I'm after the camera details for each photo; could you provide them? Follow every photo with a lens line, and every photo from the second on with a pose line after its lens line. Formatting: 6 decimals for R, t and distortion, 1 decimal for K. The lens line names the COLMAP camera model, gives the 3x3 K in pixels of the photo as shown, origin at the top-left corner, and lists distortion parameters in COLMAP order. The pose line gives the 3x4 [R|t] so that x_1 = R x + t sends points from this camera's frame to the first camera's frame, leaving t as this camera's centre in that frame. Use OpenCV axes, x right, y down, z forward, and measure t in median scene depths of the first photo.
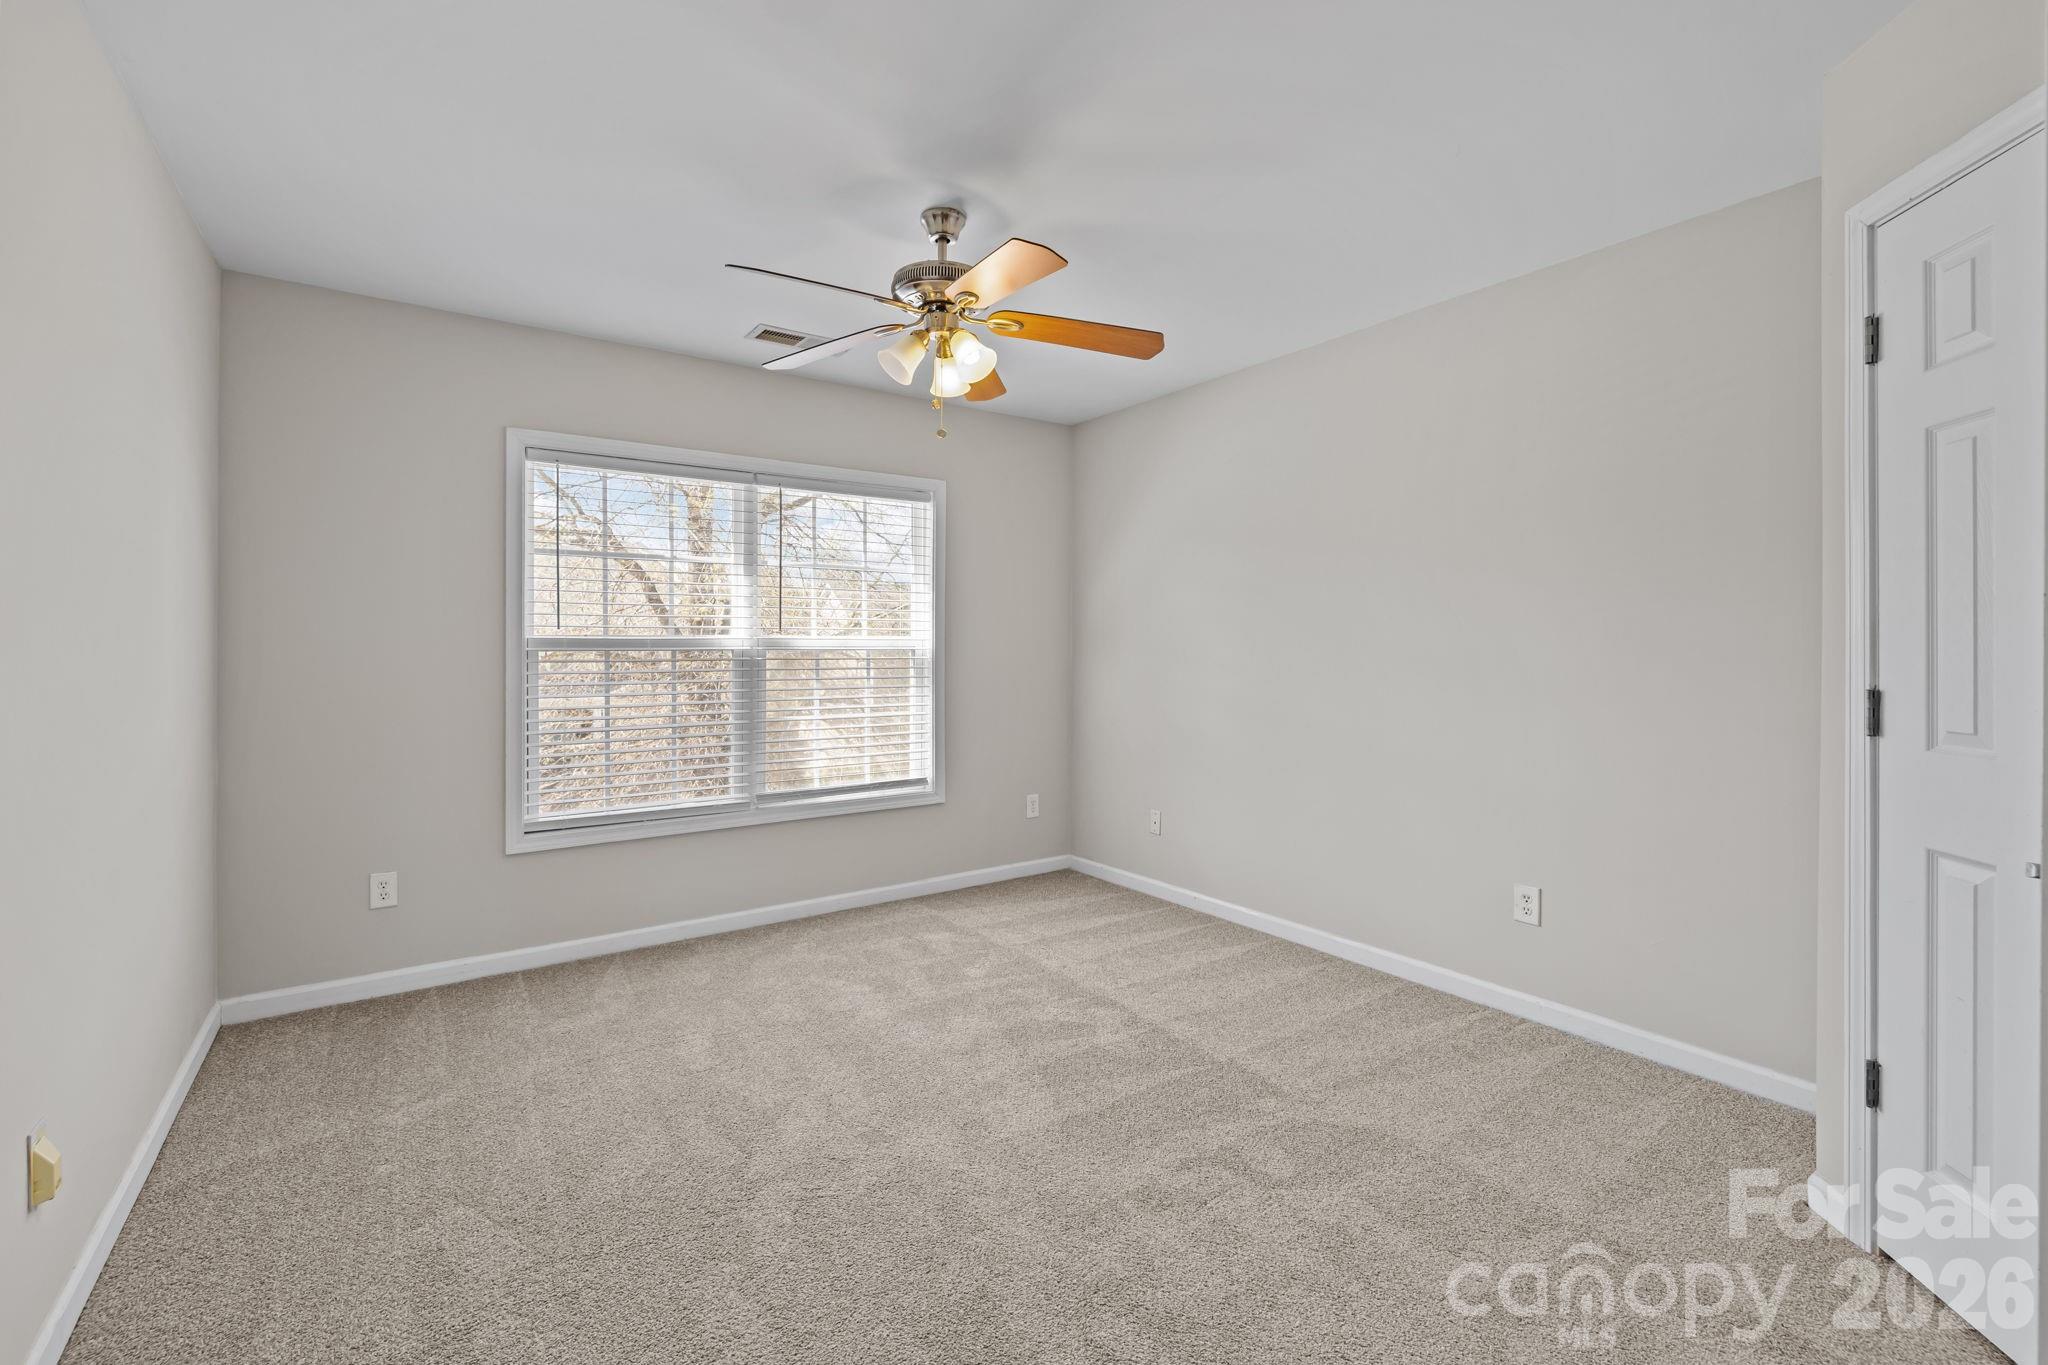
lens RADIAL K [[870.7, 0, 1005.0], [0, 870.7, 652.1], [0, 0, 1]] dist [-0.001530, 0.000058]
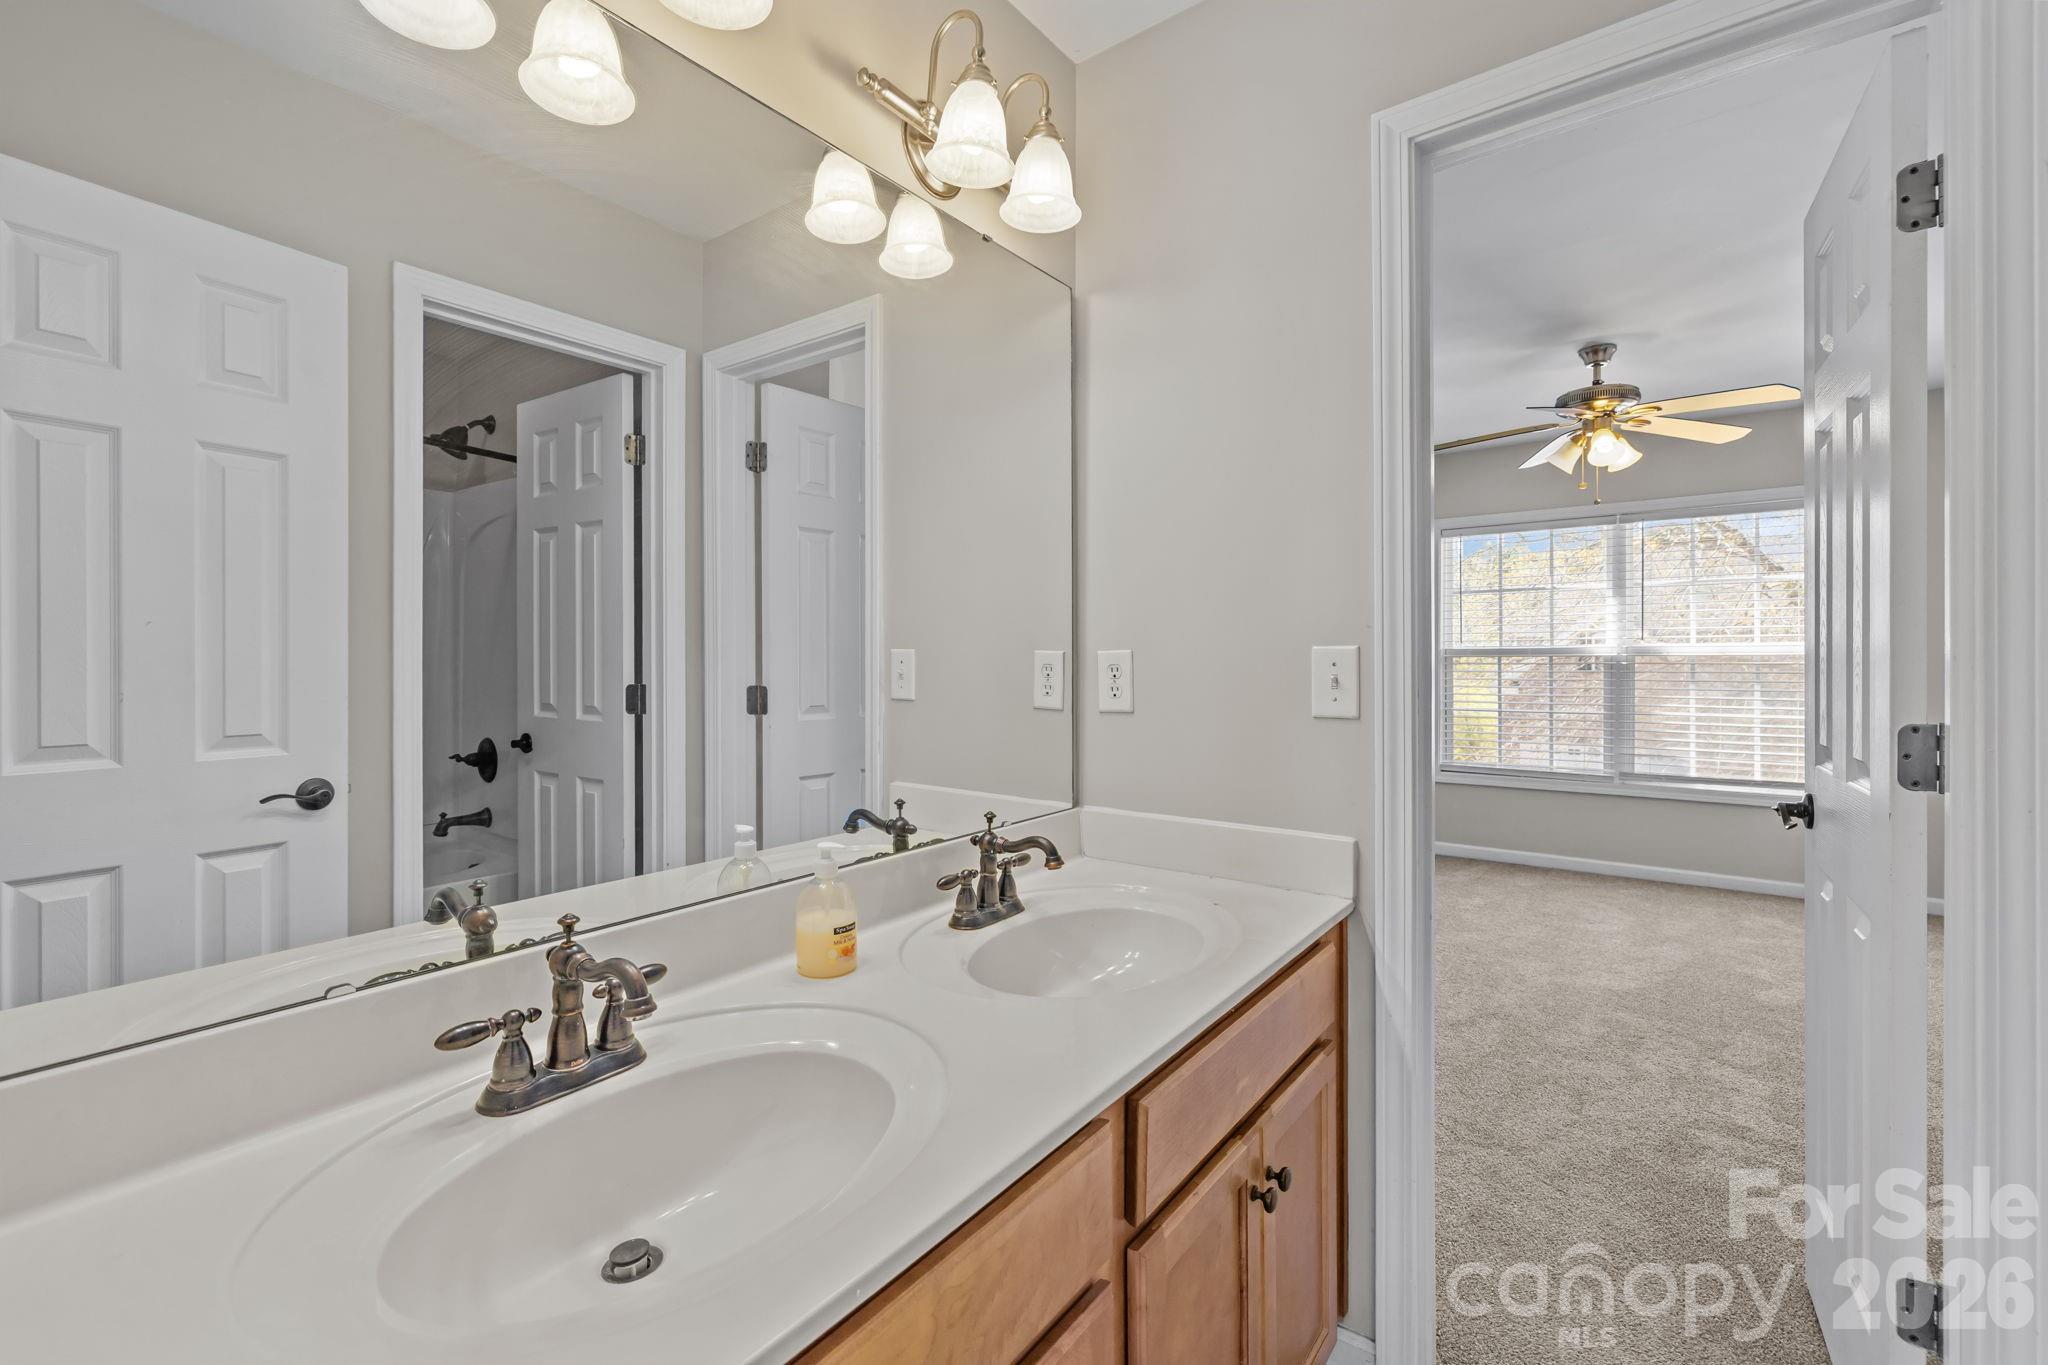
lens RADIAL K [[867.8, 0, 1017.8], [0, 867.8, 668.8], [0, 0, 1]] dist [-0.000058, 0.000108]
pose [[0.314728, 0.011012, -0.949118, 0.659546], [-0.000004, 0.999933, 0.011600, 0.001399], [0.949182, -0.003647, 0.314707, -0.228367]]
